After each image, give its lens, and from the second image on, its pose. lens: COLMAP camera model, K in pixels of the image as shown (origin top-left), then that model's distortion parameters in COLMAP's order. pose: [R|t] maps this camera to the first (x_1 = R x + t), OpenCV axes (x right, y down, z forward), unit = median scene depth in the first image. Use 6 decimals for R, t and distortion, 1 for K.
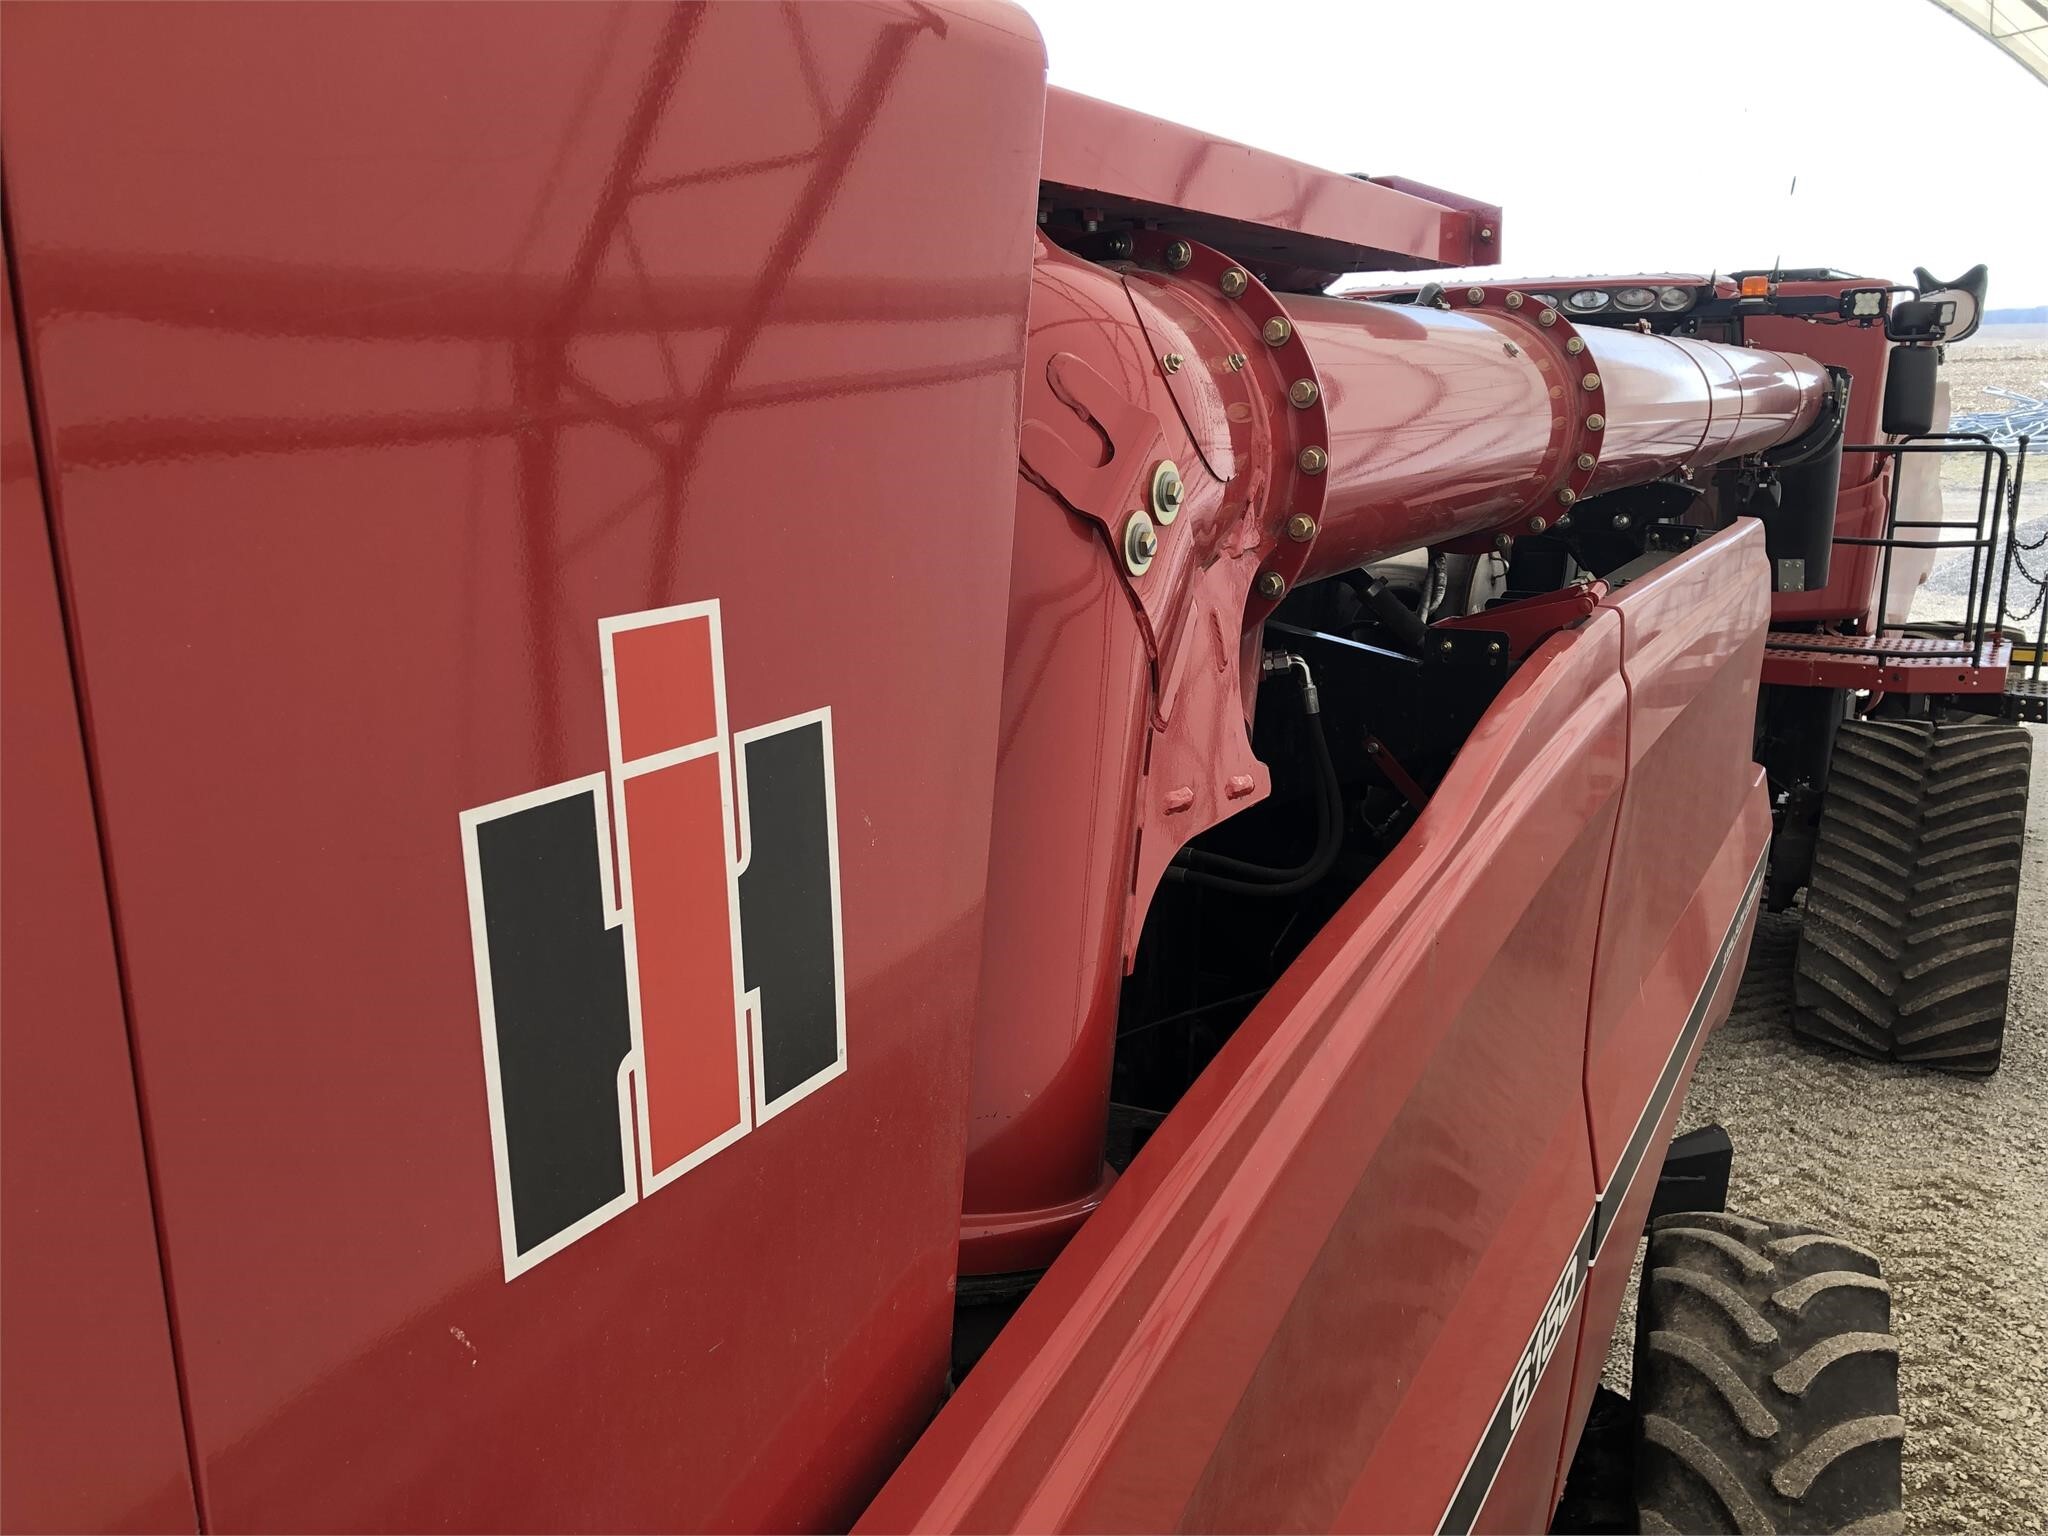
lens RADIAL K [[1630.5, 0, 963.2], [0, 1630.5, 758.8], [0, 0, 1]] dist [0.085665, -0.110122]
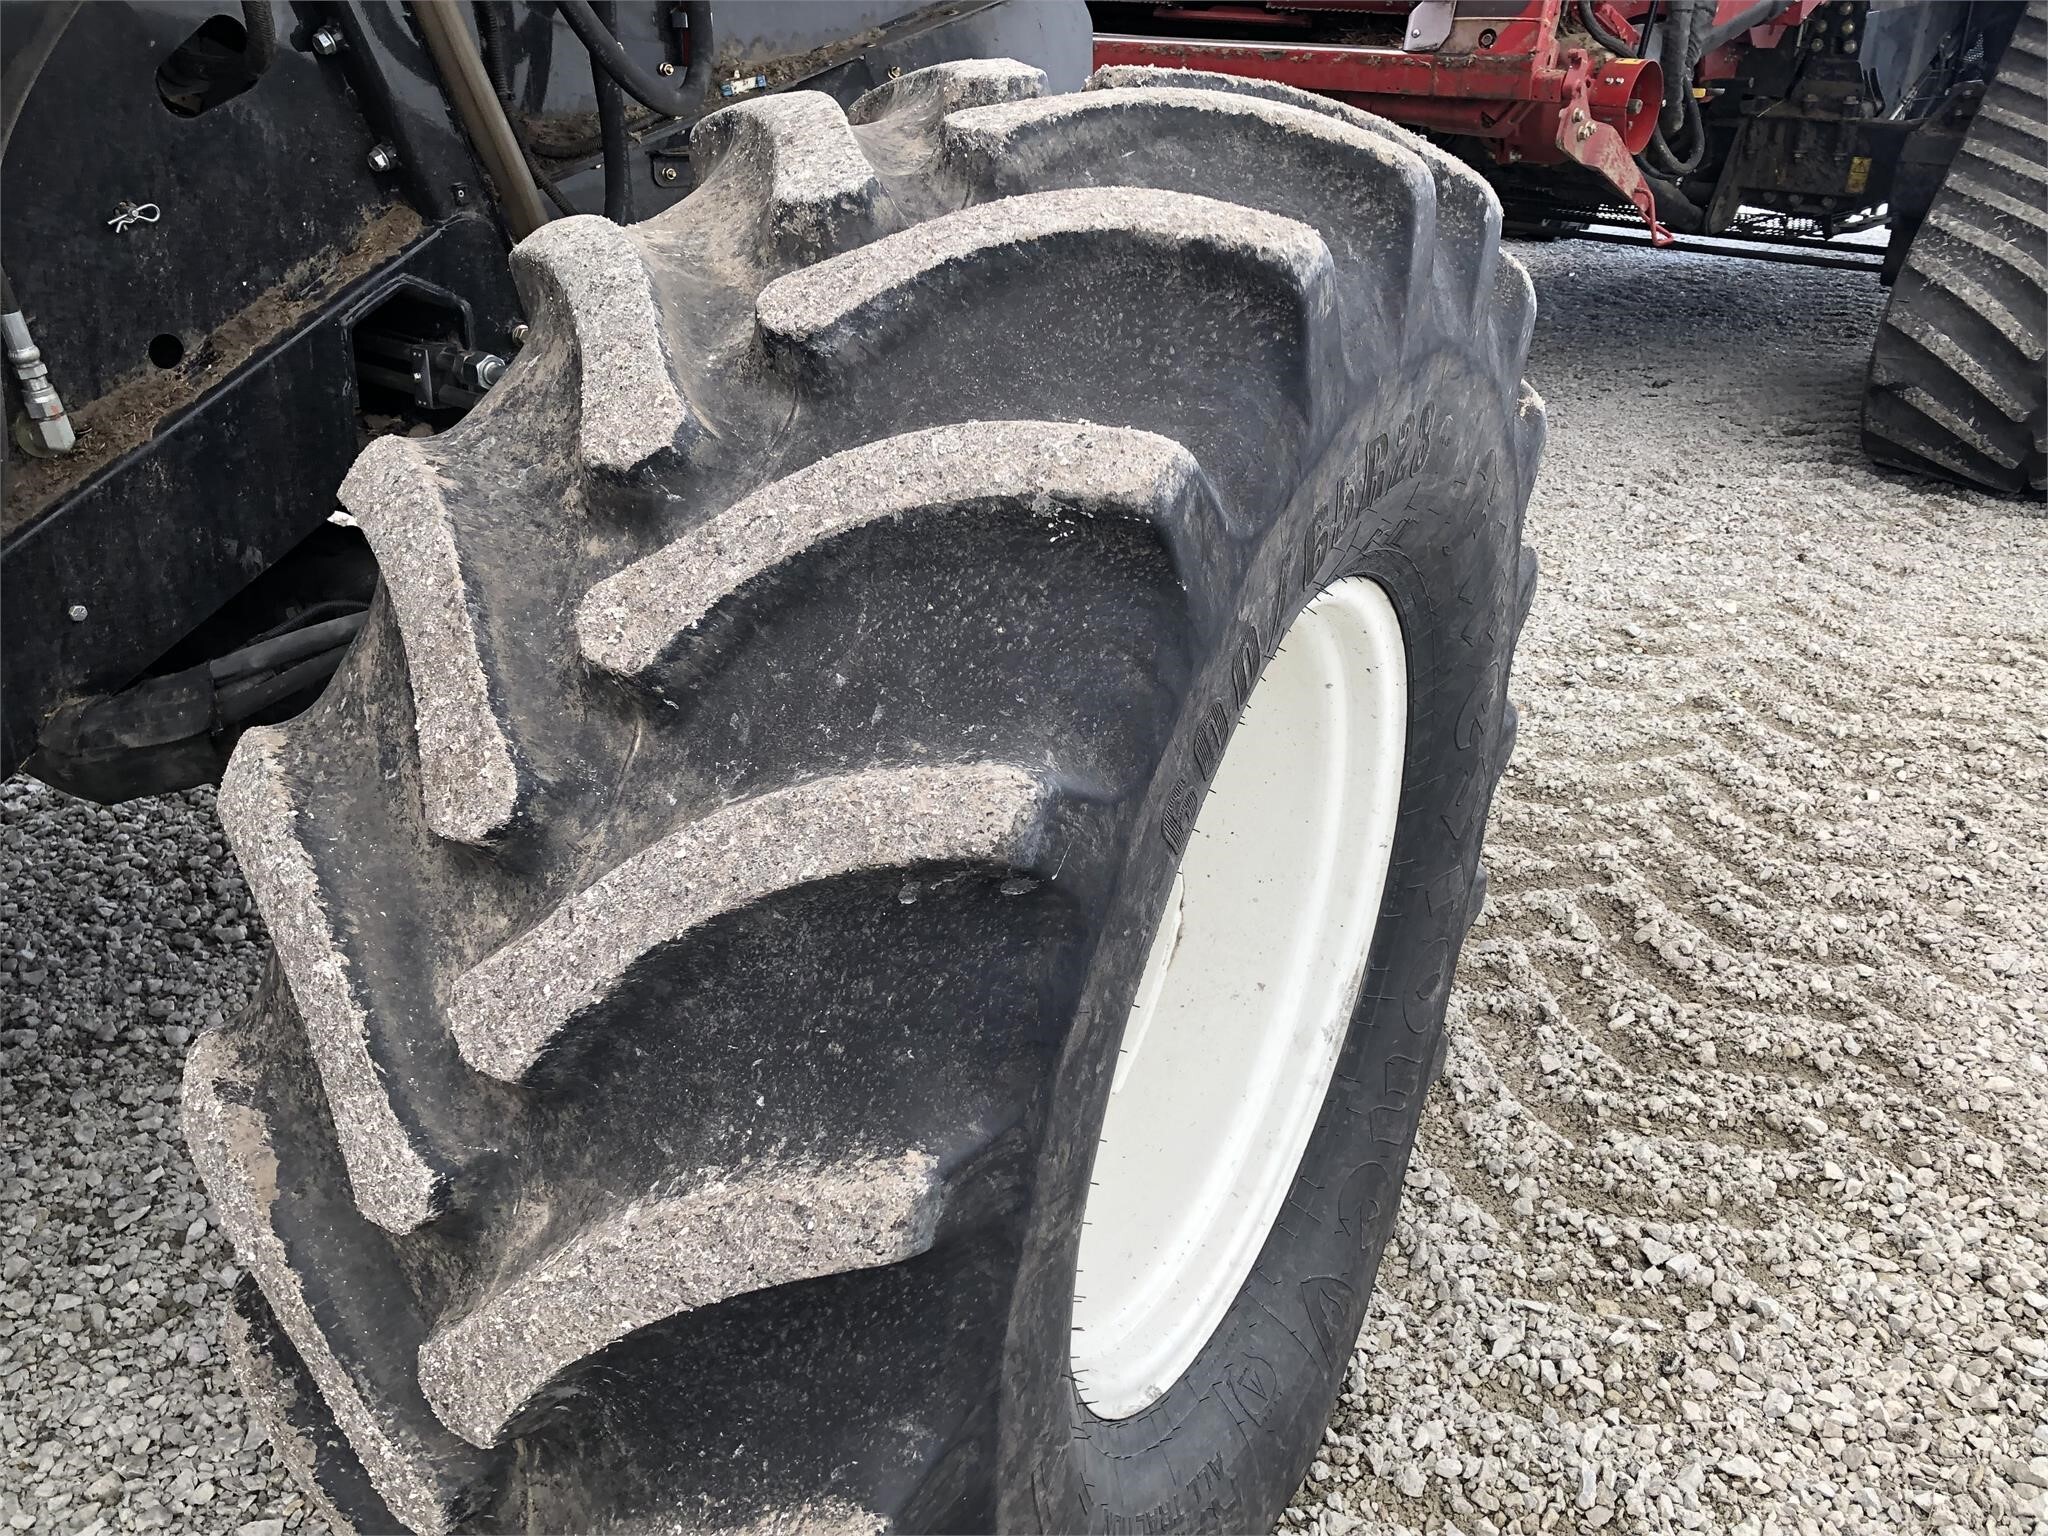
lens RADIAL K [[1618.2, 0, 1022.5], [0, 1618.2, 758.7], [0, 0, 1]] dist [0.064245, -0.078914]
pose [[0.988237, 0.109428, -0.106832, 0.354500], [-0.087345, 0.977291, 0.193063, 0.245246], [0.125533, -0.181460, 0.975353, 0.463500]]
